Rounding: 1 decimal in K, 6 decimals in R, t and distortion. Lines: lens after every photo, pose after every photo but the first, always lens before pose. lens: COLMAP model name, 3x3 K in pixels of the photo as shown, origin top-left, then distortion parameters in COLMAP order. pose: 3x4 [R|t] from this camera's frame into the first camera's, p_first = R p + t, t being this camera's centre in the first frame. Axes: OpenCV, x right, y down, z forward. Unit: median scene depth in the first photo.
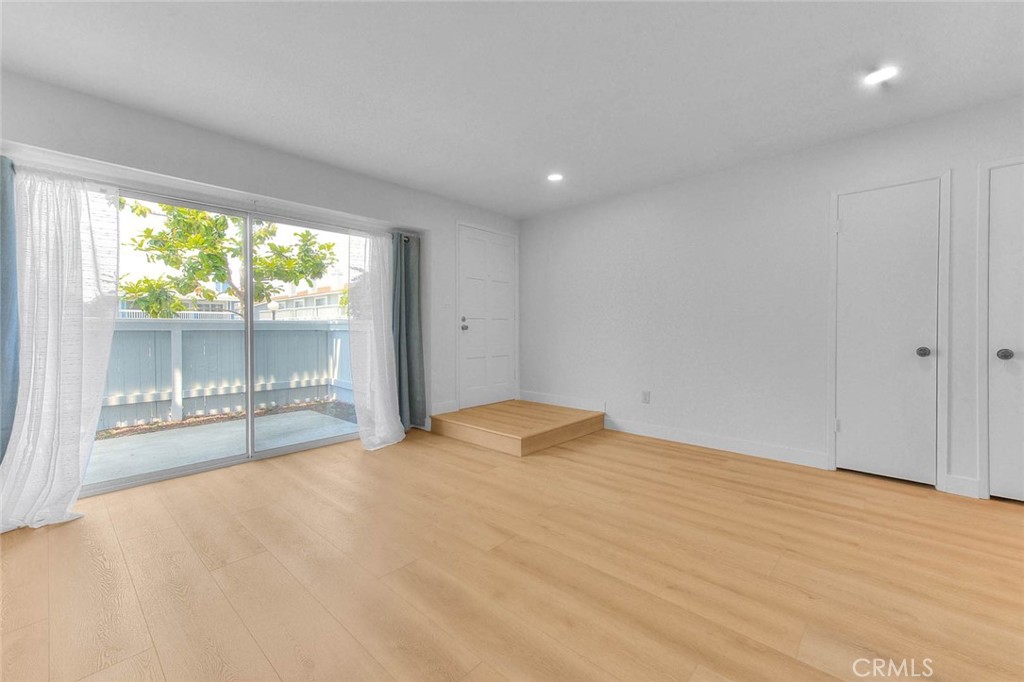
lens RADIAL K [[411.4, 0, 508.4], [0, 411.4, 331.9], [0, 0, 1]] dist [0.019422, 0.000007]
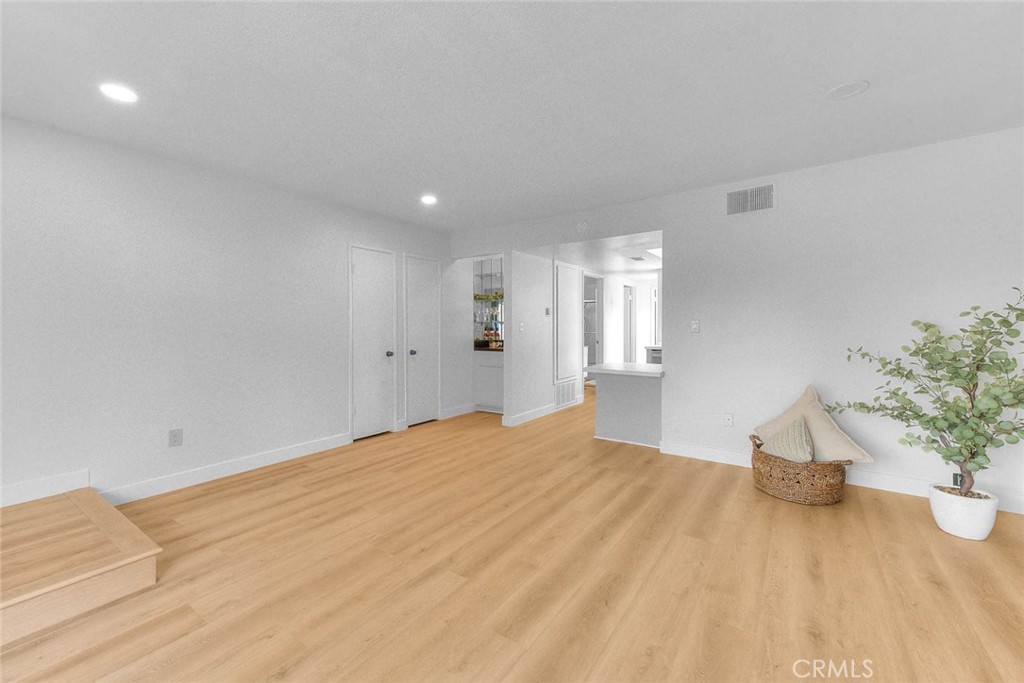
lens RADIAL K [[412.4, 0, 514.9], [0, 412.4, 330.0], [0, 0, 1]] dist [0.017949, -0.000028]
pose [[-0.139524, -0.001942, 0.990217, -0.670063], [0.011843, 0.999923, 0.003629, -0.044699], [-0.990148, 0.012233, -0.139490, 0.651244]]
